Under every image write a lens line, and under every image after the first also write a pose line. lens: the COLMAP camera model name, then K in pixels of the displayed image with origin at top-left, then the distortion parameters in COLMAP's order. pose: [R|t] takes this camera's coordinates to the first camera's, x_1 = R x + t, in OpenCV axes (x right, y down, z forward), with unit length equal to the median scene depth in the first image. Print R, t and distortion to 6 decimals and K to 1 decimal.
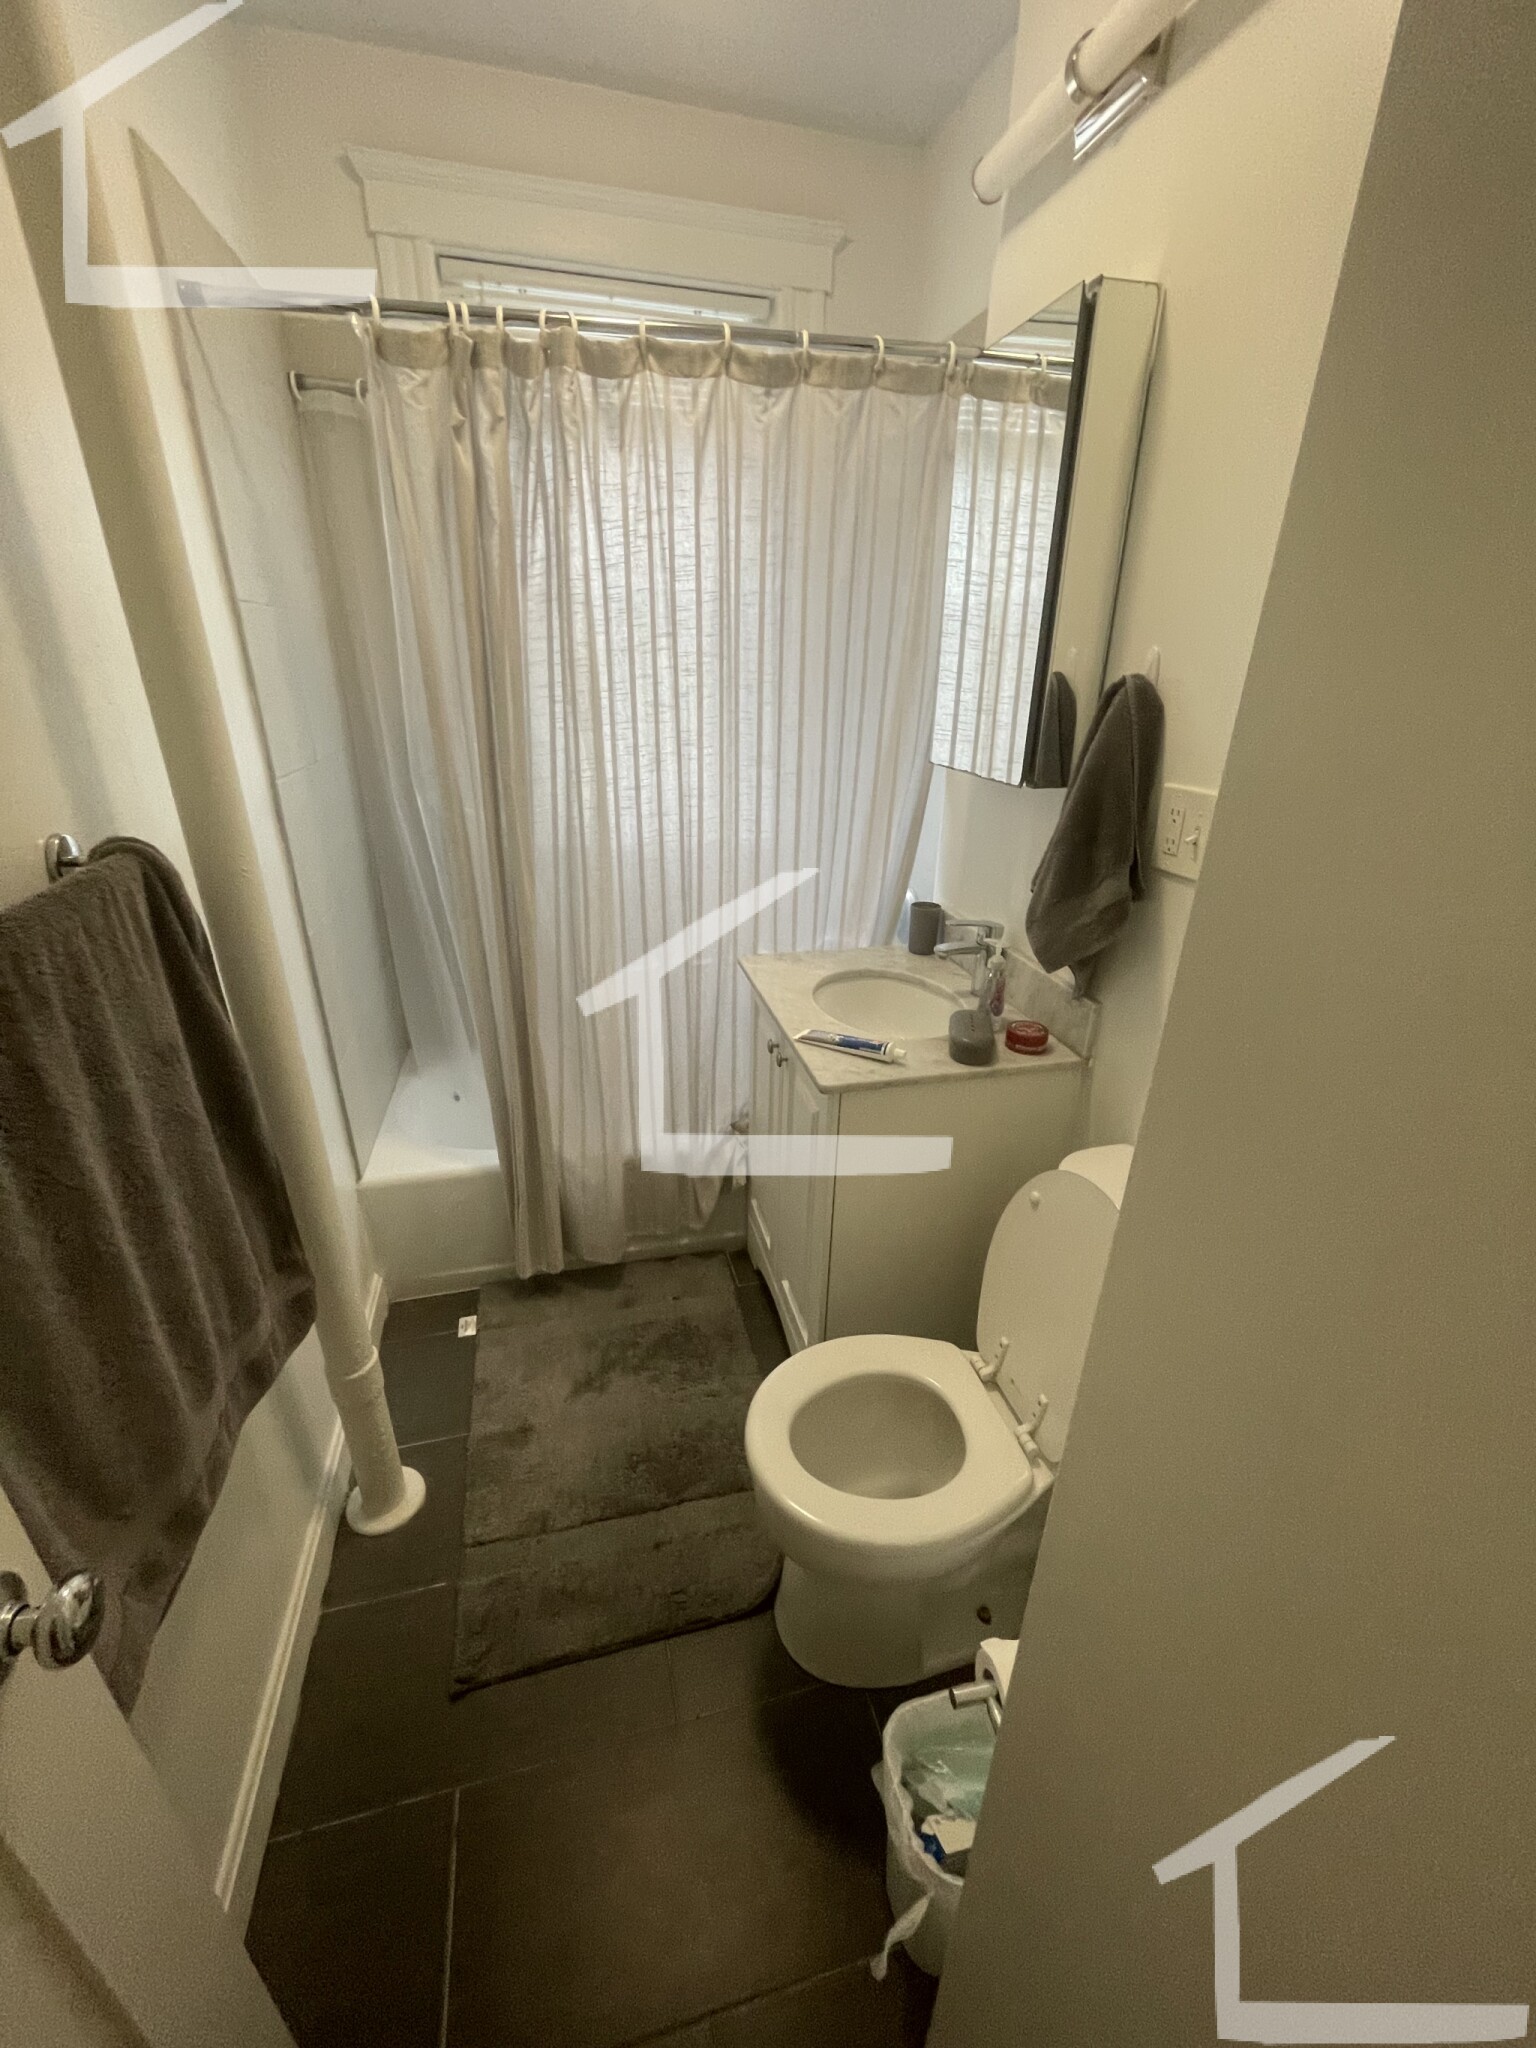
lens RADIAL K [[831.5, 0, 770.0], [0, 831.5, 1028.0], [0, 0, 1]] dist [-0.002055, -0.000530]
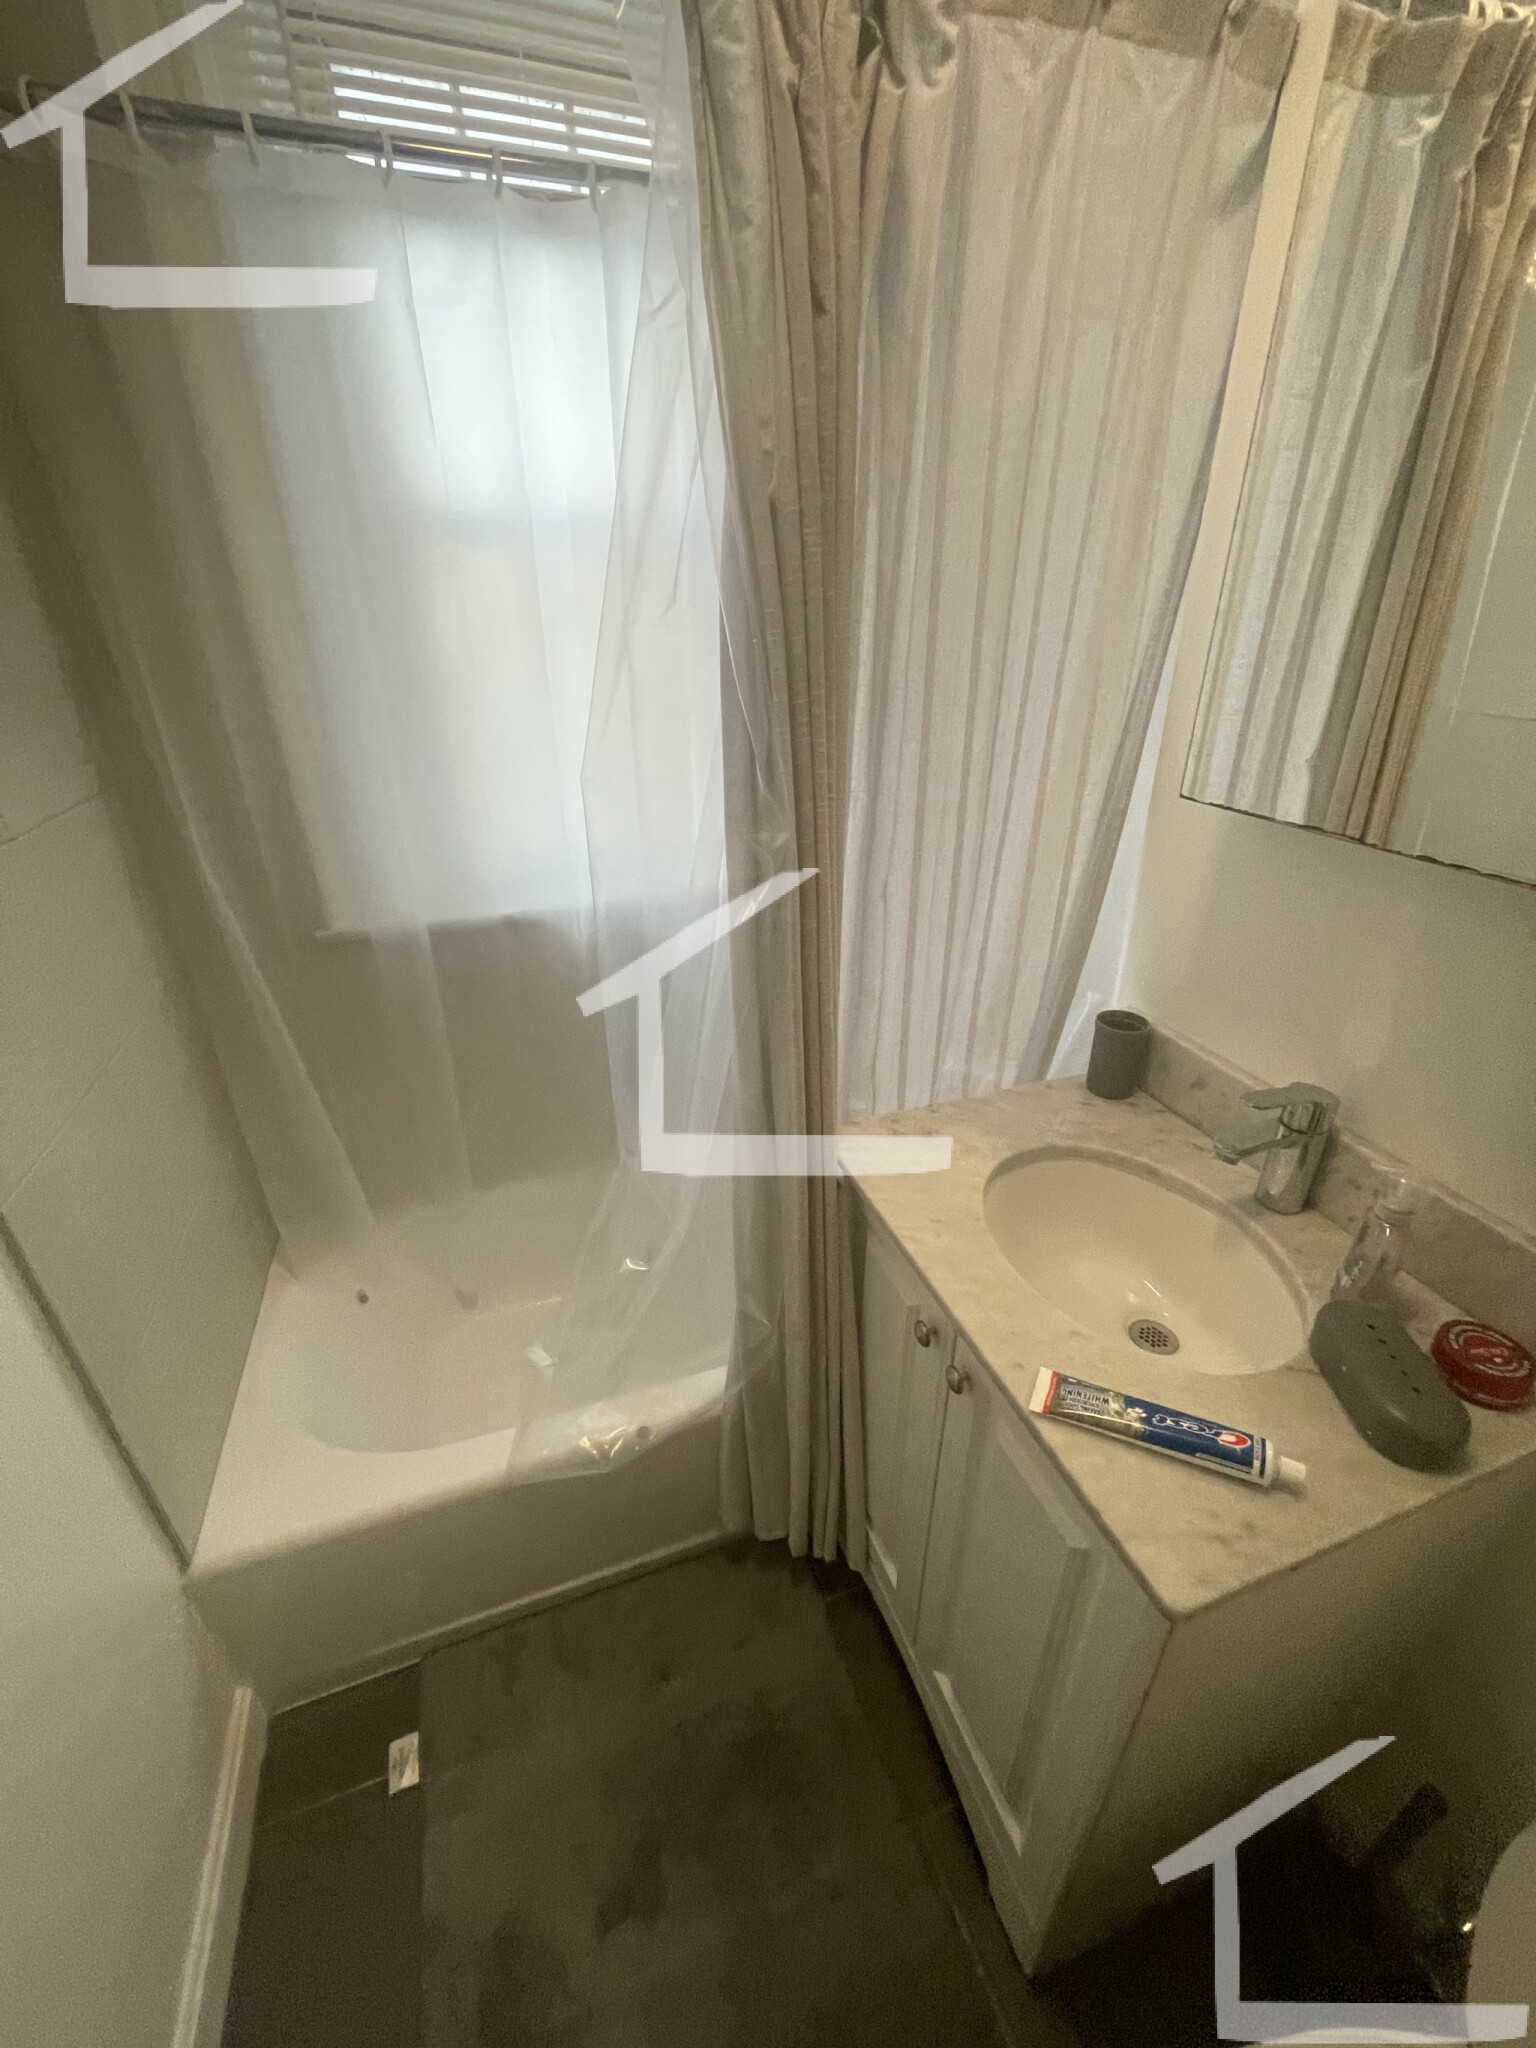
lens RADIAL K [[830.3, 0, 768.0], [0, 830.3, 1024.0], [0, 0, 1]] dist [0.002090, 0.000190]
pose [[0.994938, -0.067498, 0.074452, -0.118613], [0.063917, 0.996728, 0.049483, -0.198470], [-0.077549, -0.044474, 0.995996, 0.431695]]
